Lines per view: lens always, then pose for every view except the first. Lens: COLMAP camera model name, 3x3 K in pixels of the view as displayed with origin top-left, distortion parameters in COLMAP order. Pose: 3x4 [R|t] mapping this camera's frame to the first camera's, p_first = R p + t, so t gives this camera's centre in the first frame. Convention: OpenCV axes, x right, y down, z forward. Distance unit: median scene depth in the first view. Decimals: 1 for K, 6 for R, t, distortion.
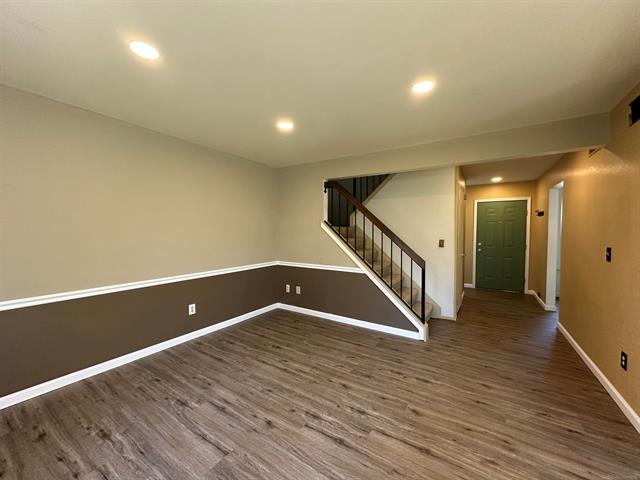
lens RADIAL K [[253.1, 0, 318.1], [0, 253.1, 241.3], [0, 0, 1]] dist [-0.001281, 0.000554]
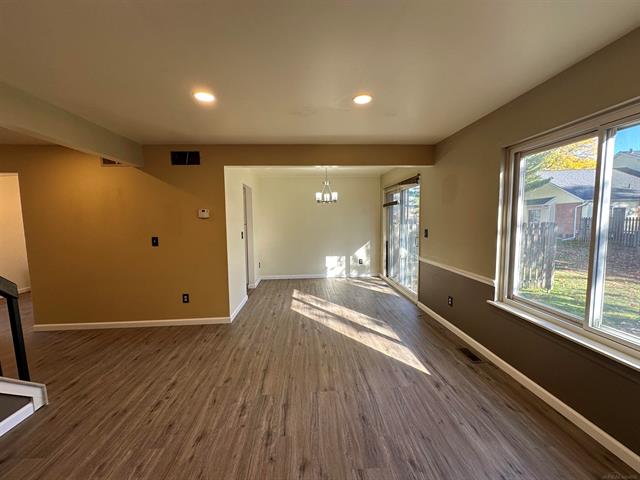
lens RADIAL K [[253.1, 0, 322.0], [0, 253.1, 241.5], [0, 0, 1]] dist [-0.001281, 0.000554]
pose [[-0.602535, -0.062645, 0.795630, -0.725261], [0.046006, 0.992531, 0.112989, -0.080560], [-0.796765, 0.104683, -0.595152, 1.185365]]
